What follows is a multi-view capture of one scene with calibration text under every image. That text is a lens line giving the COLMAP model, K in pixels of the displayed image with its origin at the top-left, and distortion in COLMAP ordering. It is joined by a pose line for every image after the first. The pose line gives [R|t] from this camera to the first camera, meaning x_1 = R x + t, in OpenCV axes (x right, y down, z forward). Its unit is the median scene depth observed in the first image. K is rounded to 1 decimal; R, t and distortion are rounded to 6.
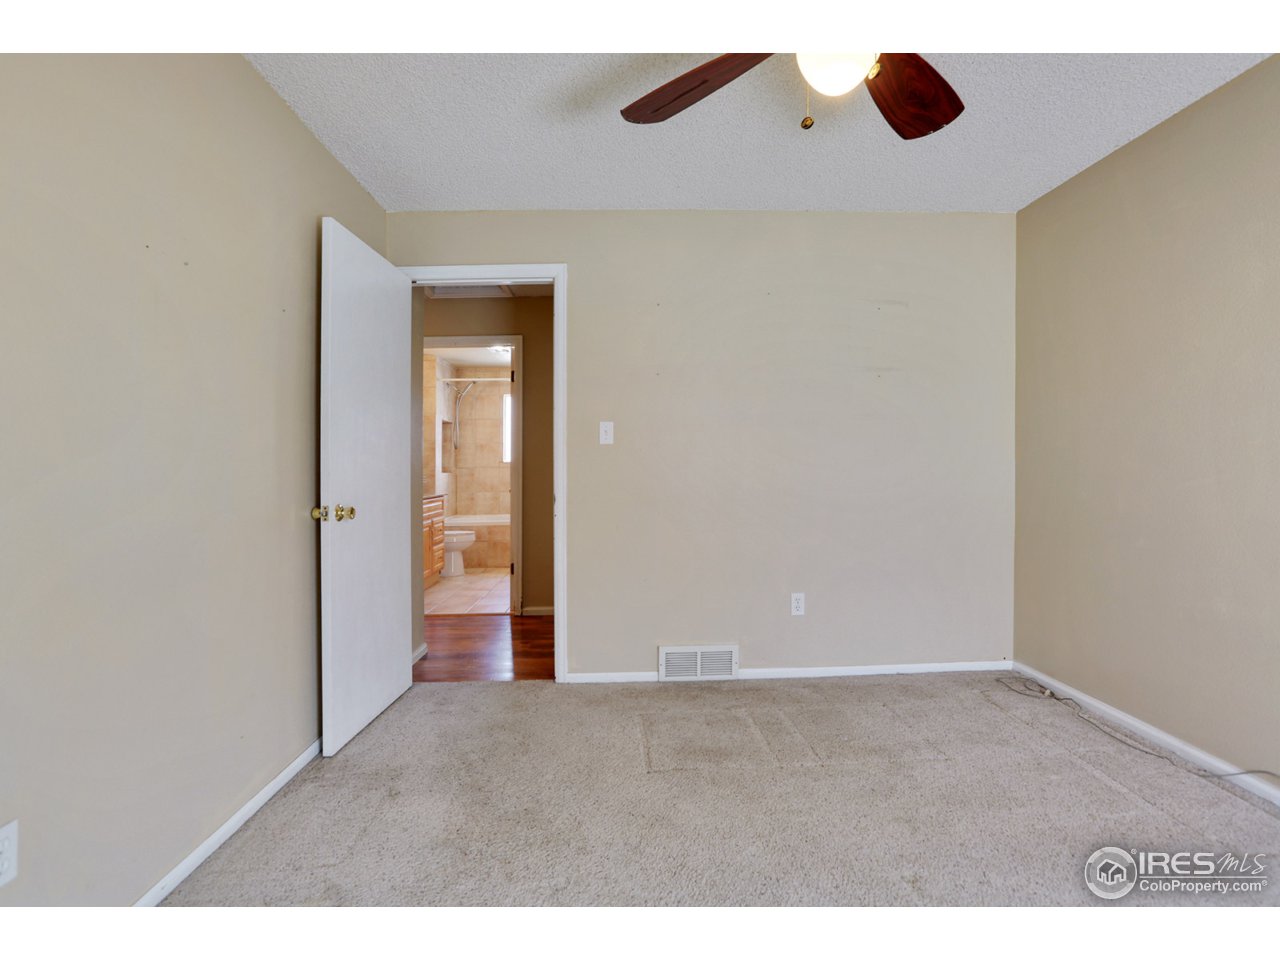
lens RADIAL K [[653.5, 0, 640.0], [0, 653.5, 480.0], [0, 0, 1]] dist [0.001128, 0.000172]
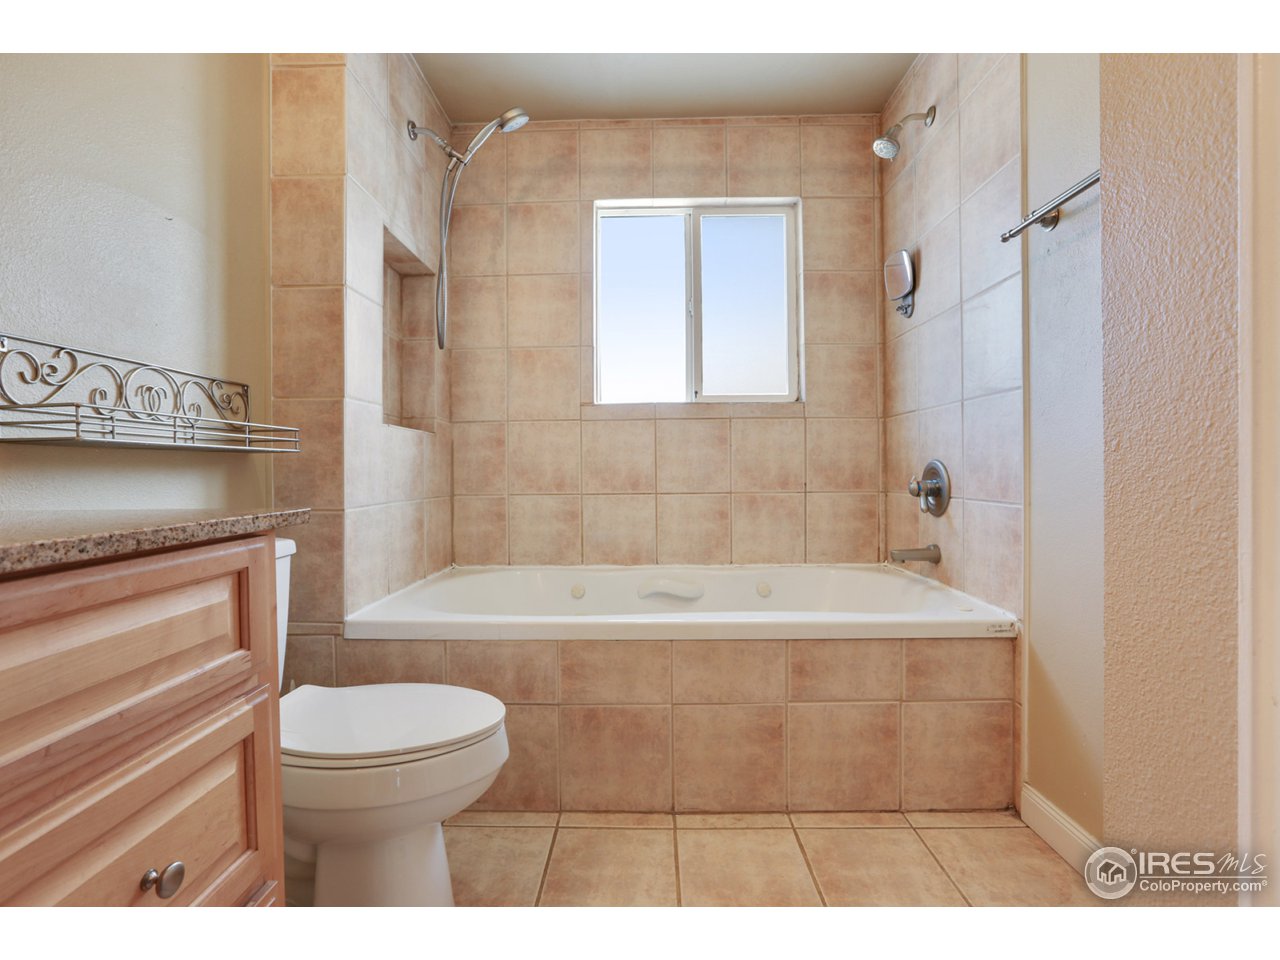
lens RADIAL K [[638.7, 0, 640.0], [0, 638.7, 480.0], [0, 0, 1]] dist [-0.052944, 0.000014]
pose [[0.998788, -0.007520, -0.048641, -0.171401], [0.007620, 0.999969, 0.001860, 0.010686], [0.048625, -0.002228, 0.998815, 0.686618]]
